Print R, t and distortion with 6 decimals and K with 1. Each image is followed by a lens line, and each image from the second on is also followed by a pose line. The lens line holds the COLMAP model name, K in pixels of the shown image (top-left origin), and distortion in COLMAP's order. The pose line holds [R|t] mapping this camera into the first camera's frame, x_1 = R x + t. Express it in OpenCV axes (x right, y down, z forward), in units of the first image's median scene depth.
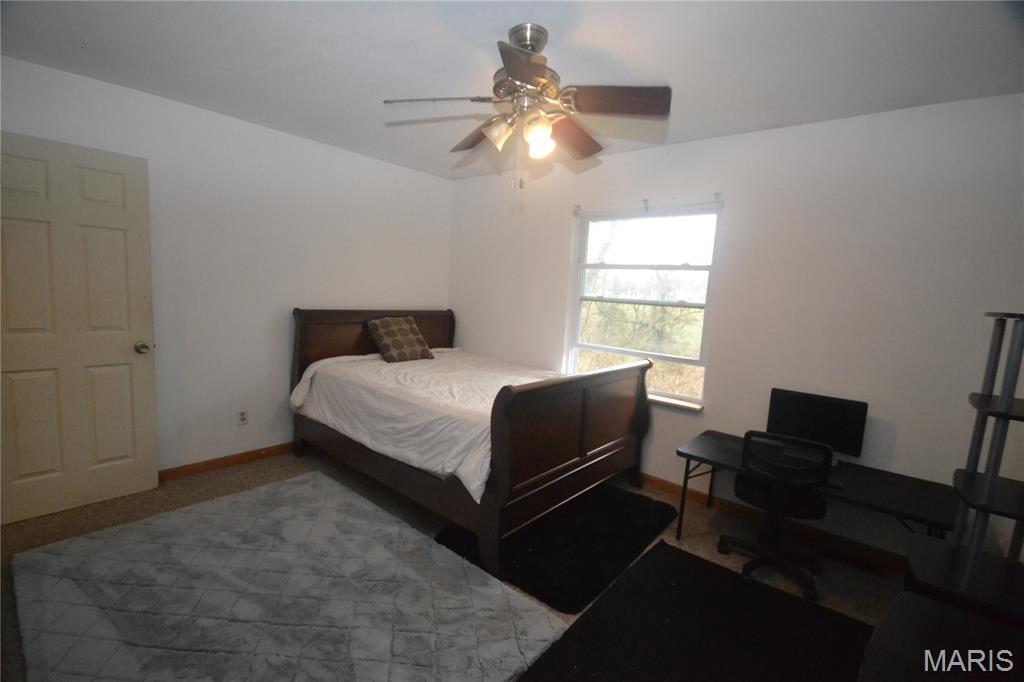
lens RADIAL K [[456.1, 0, 504.8], [0, 456.1, 343.6], [0, 0, 1]] dist [-0.001074, -0.000560]
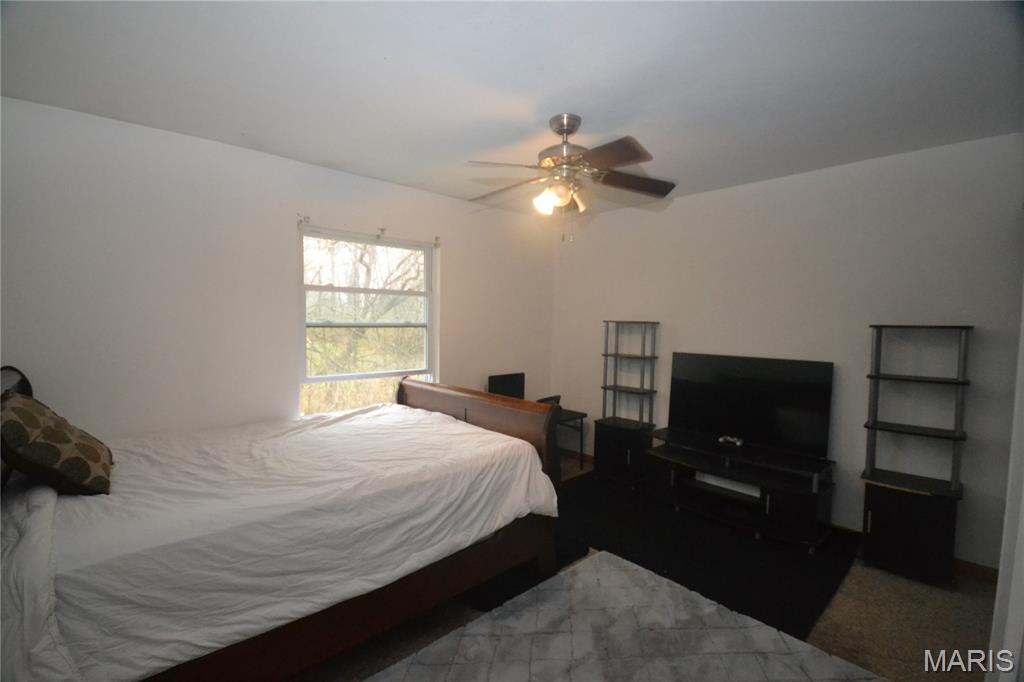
lens RADIAL K [[456.1, 0, 504.8], [0, 456.1, 343.6], [0, 0, 1]] dist [-0.001074, -0.000560]
pose [[0.122600, -0.105935, 0.986786, -0.922144], [0.114068, 0.989202, 0.092023, -0.148438], [-0.985879, 0.101278, 0.133360, 0.770280]]
